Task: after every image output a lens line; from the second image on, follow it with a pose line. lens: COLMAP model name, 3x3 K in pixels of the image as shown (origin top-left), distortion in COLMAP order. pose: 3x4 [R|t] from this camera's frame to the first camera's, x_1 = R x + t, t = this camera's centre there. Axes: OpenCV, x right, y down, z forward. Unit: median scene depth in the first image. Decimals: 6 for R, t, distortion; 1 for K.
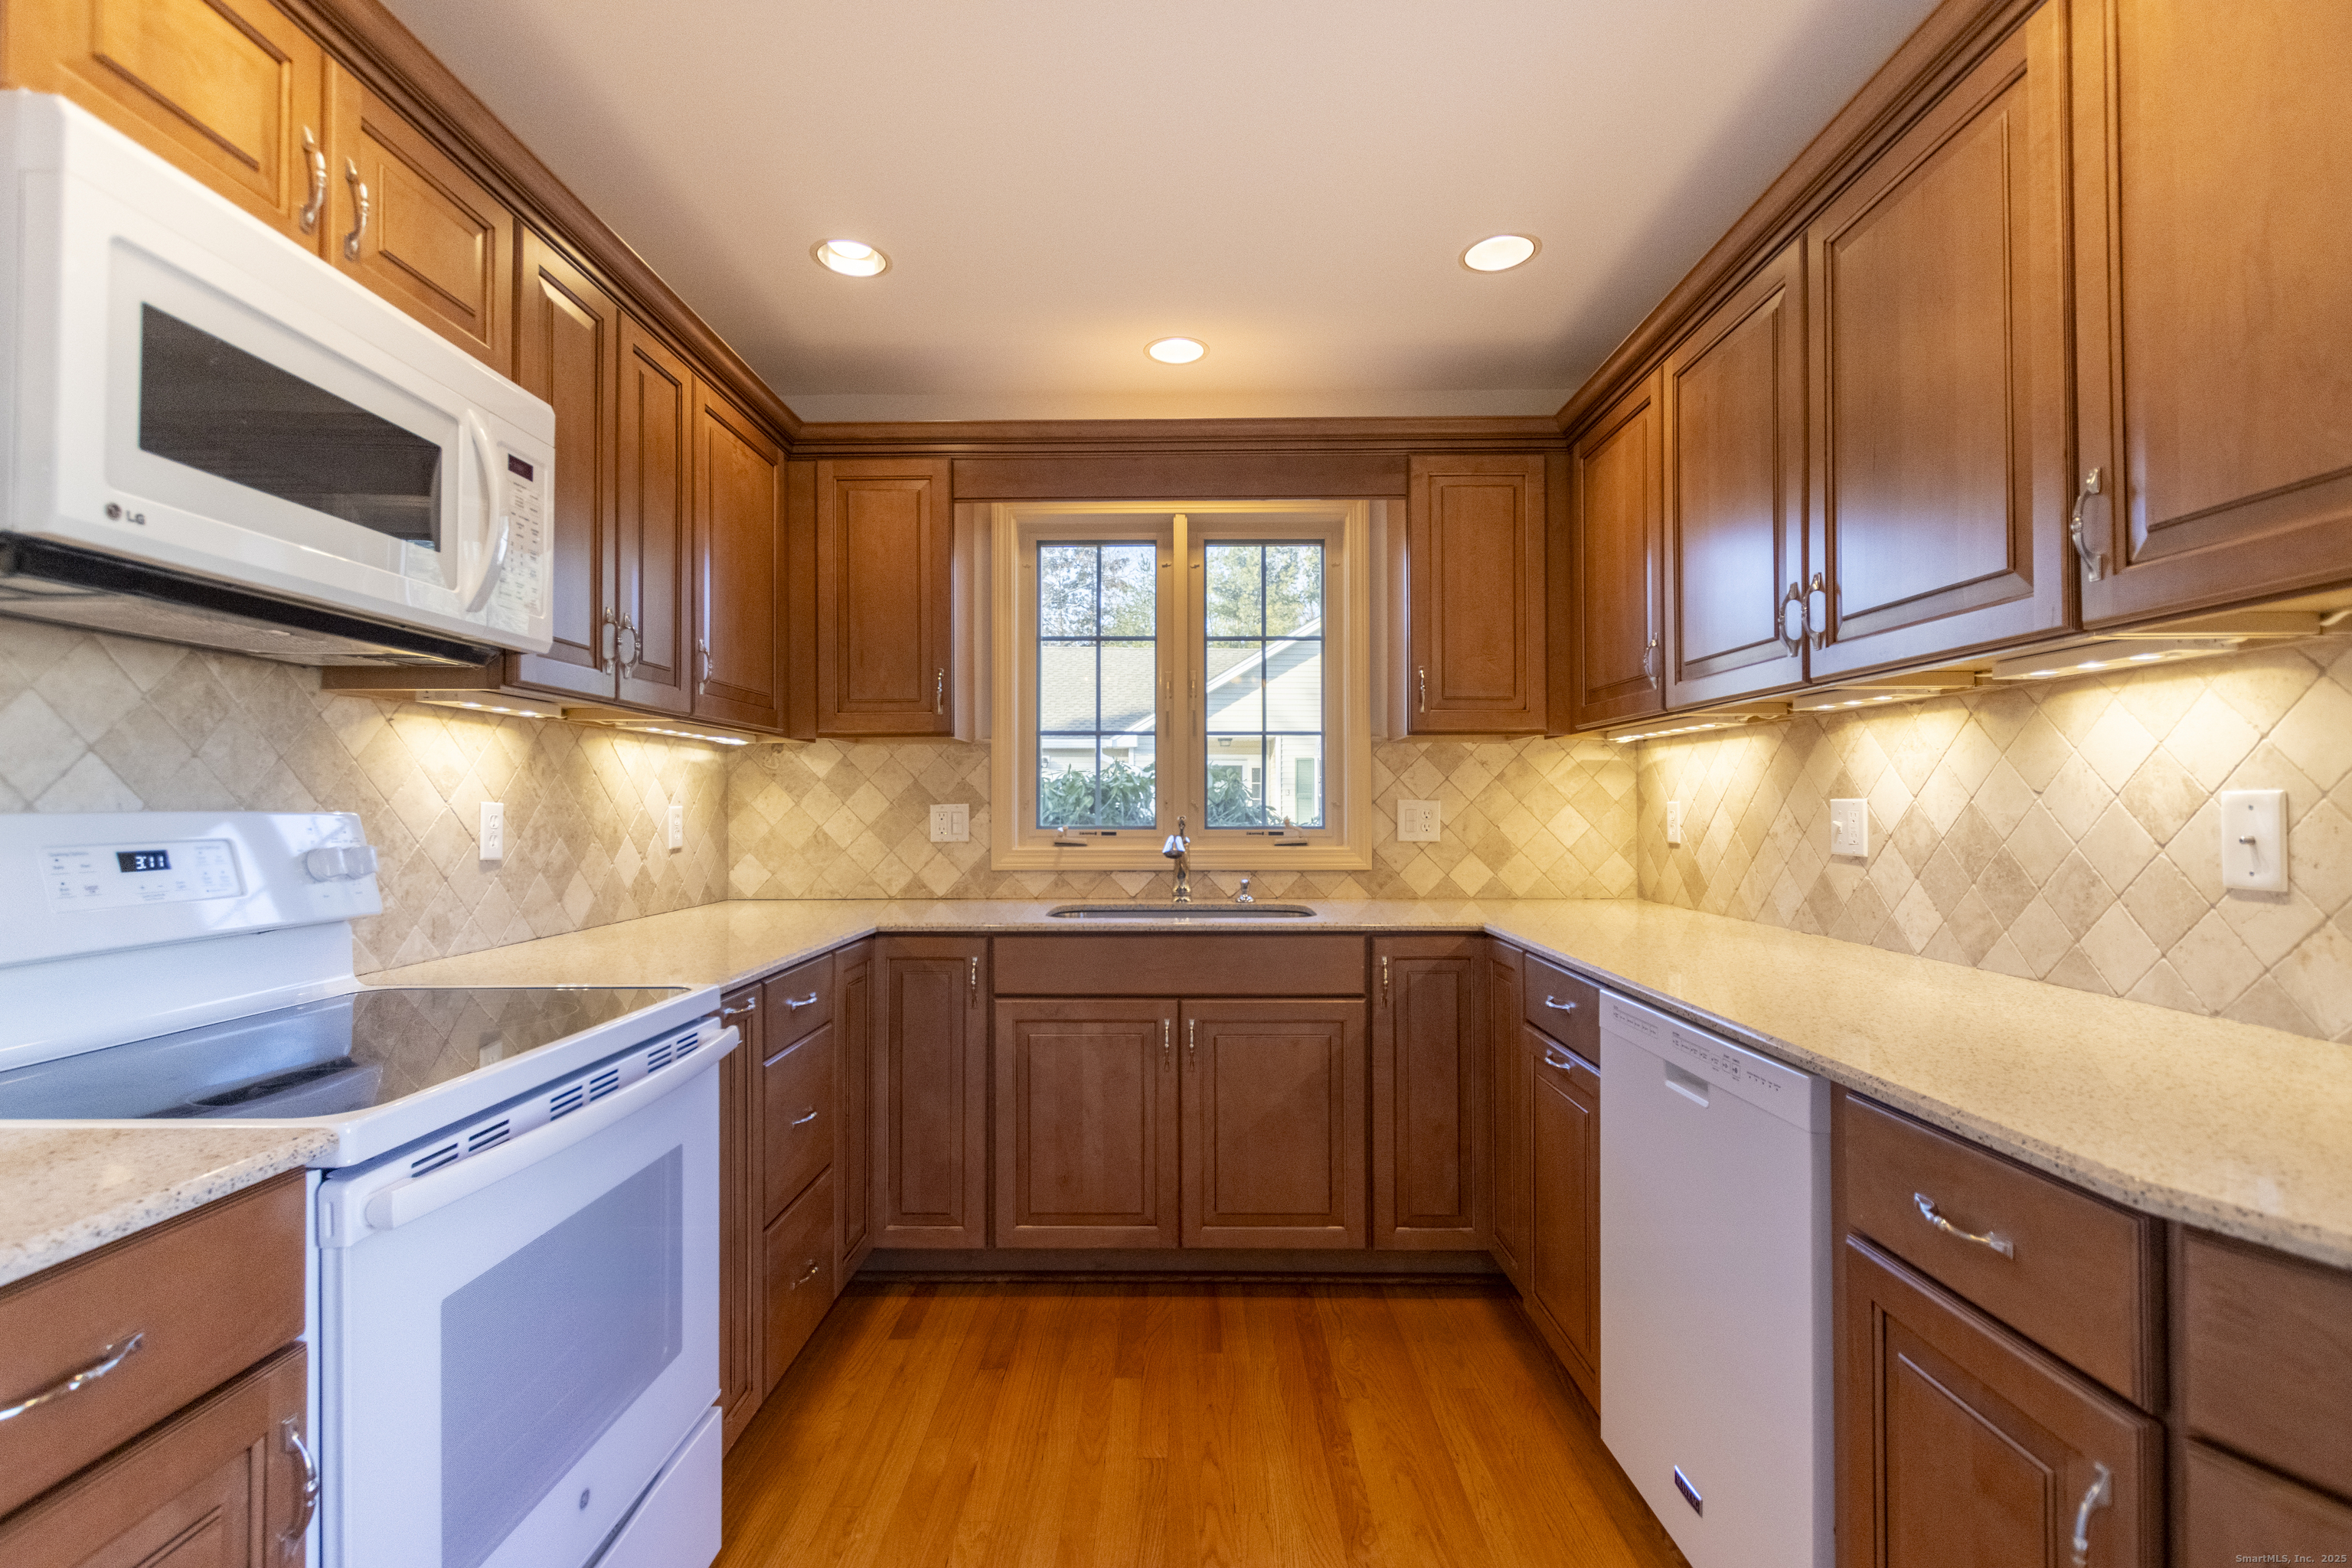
lens RADIAL K [[1110.6, 0, 1173.3], [0, 1110.6, 791.9], [0, 0, 1]] dist [0.008127, -0.002121]
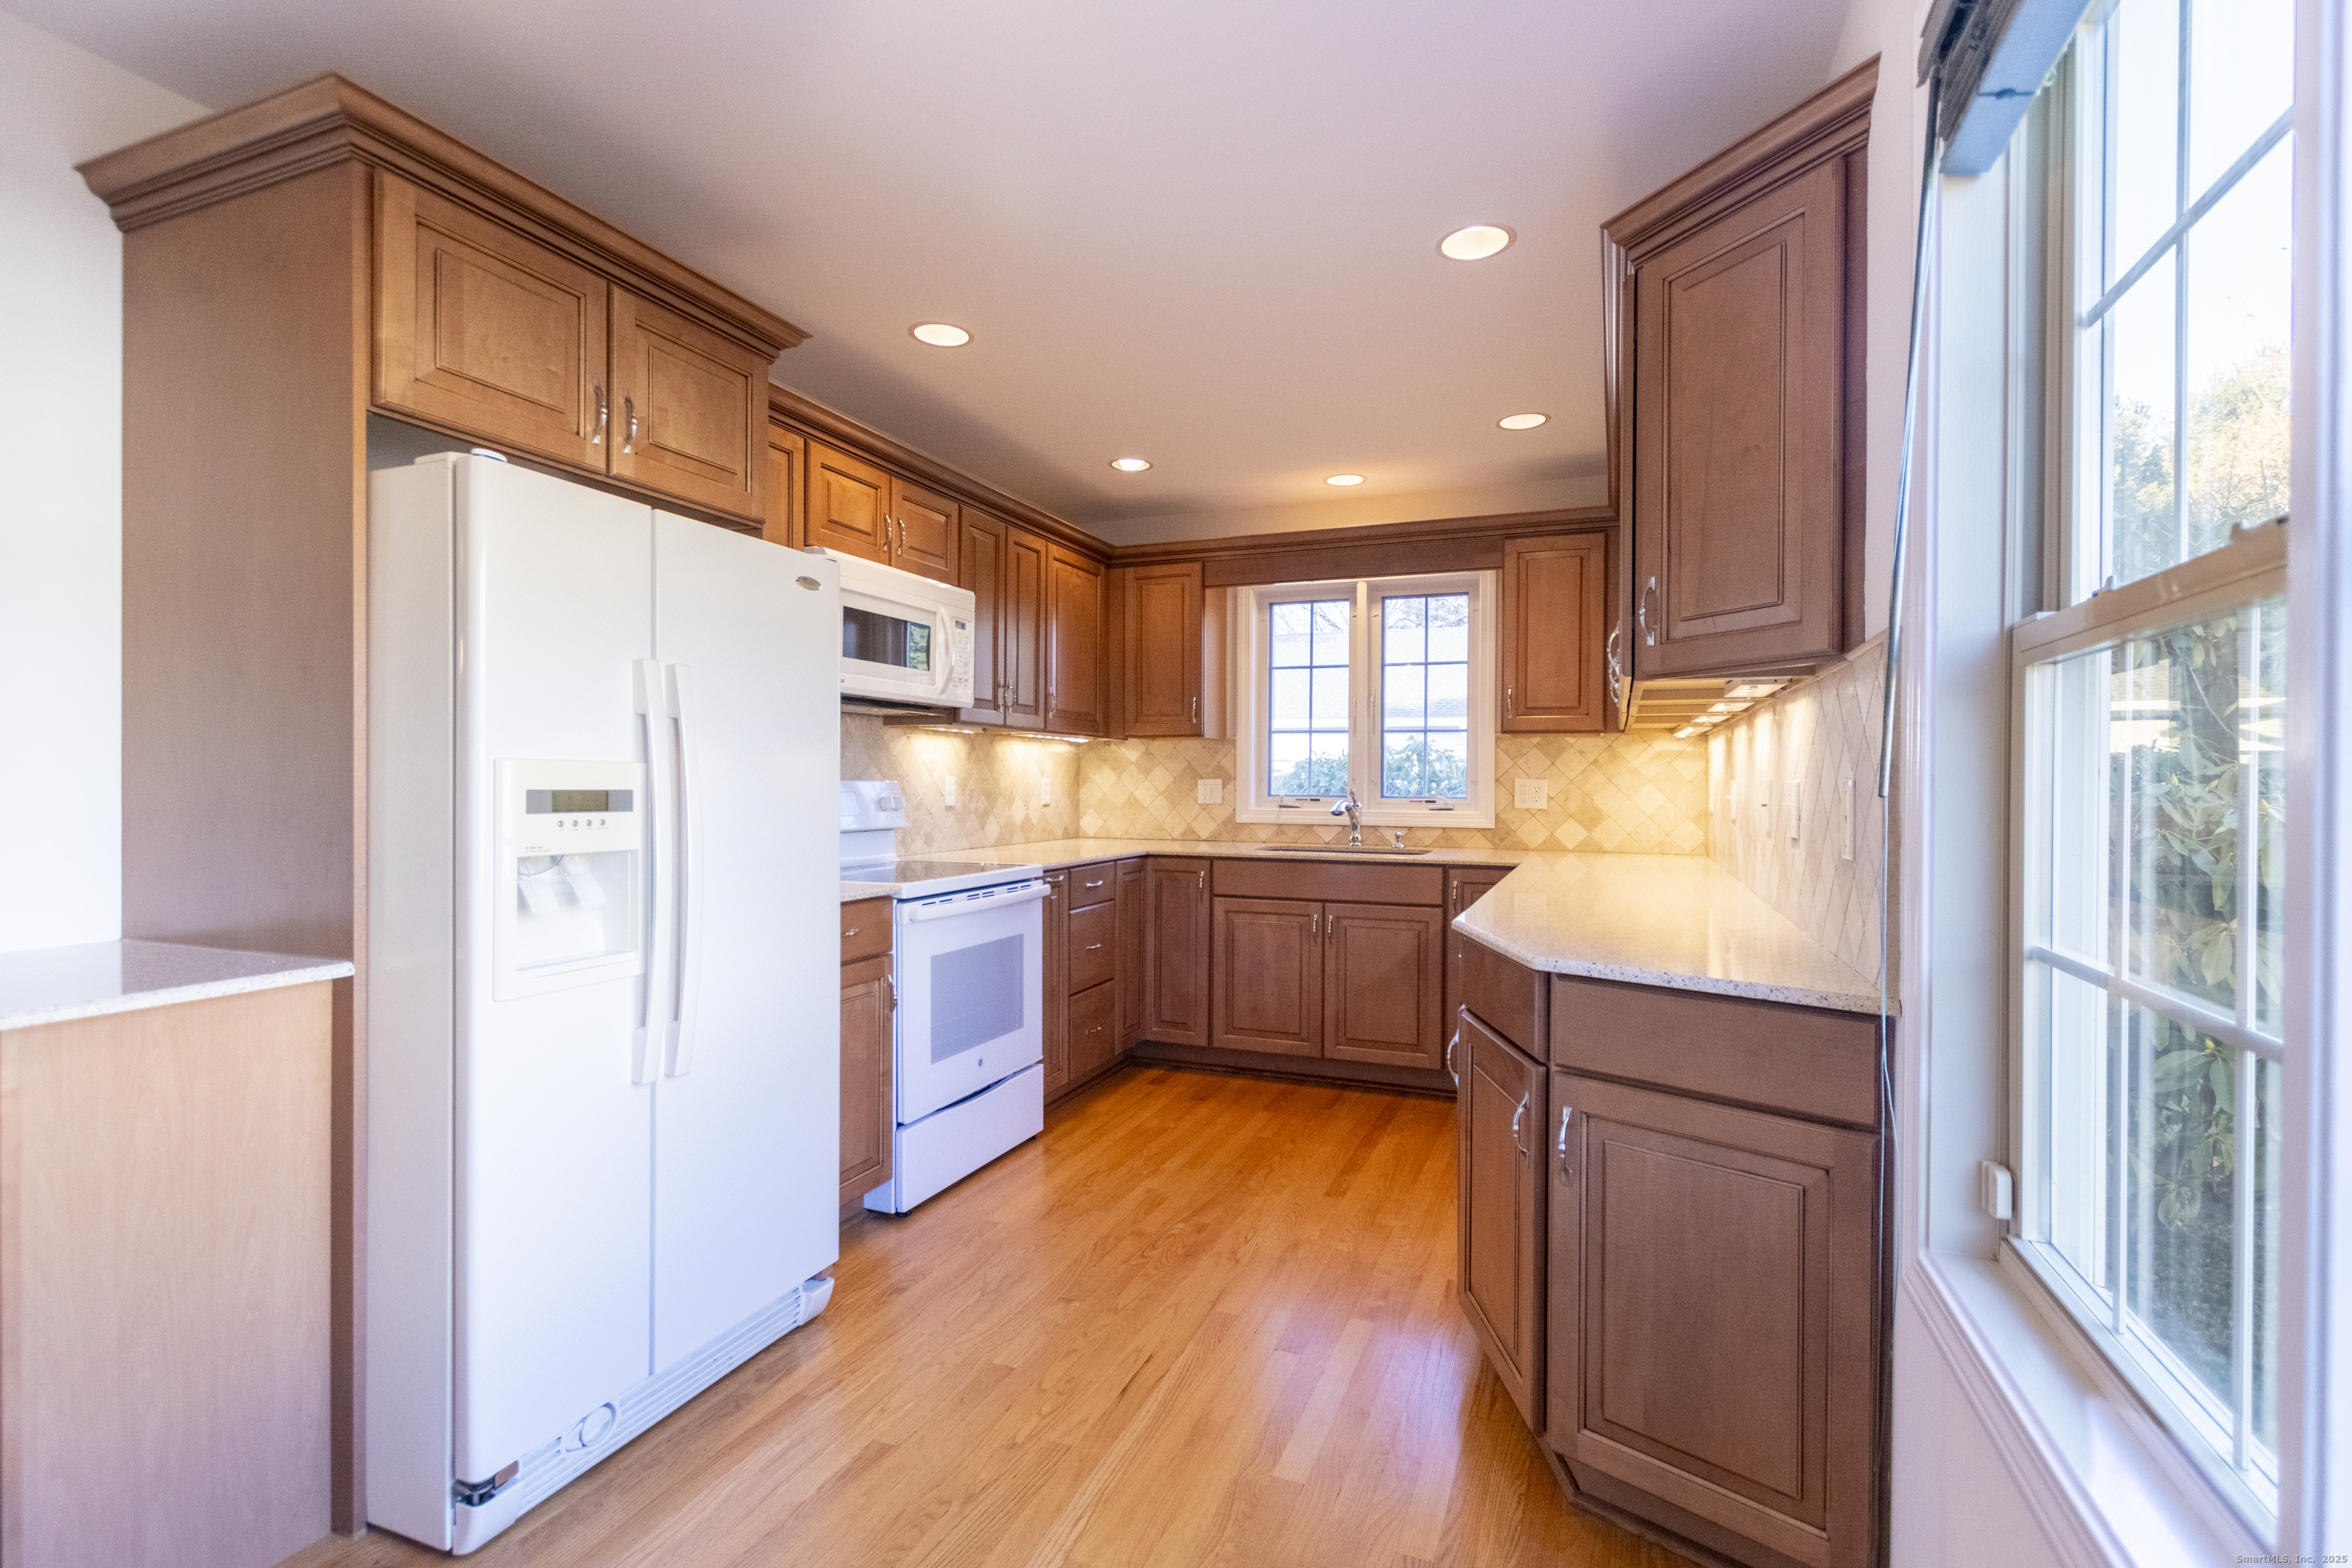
lens RADIAL K [[1110.6, 0, 1168.9], [0, 1110.6, 783.3], [0, 0, 1]] dist [0.008127, -0.002121]
pose [[0.934317, 0.009149, -0.356325, 0.365193], [-0.003710, 0.999866, 0.015945, -0.009351], [0.356423, -0.013576, 0.934226, -0.568233]]
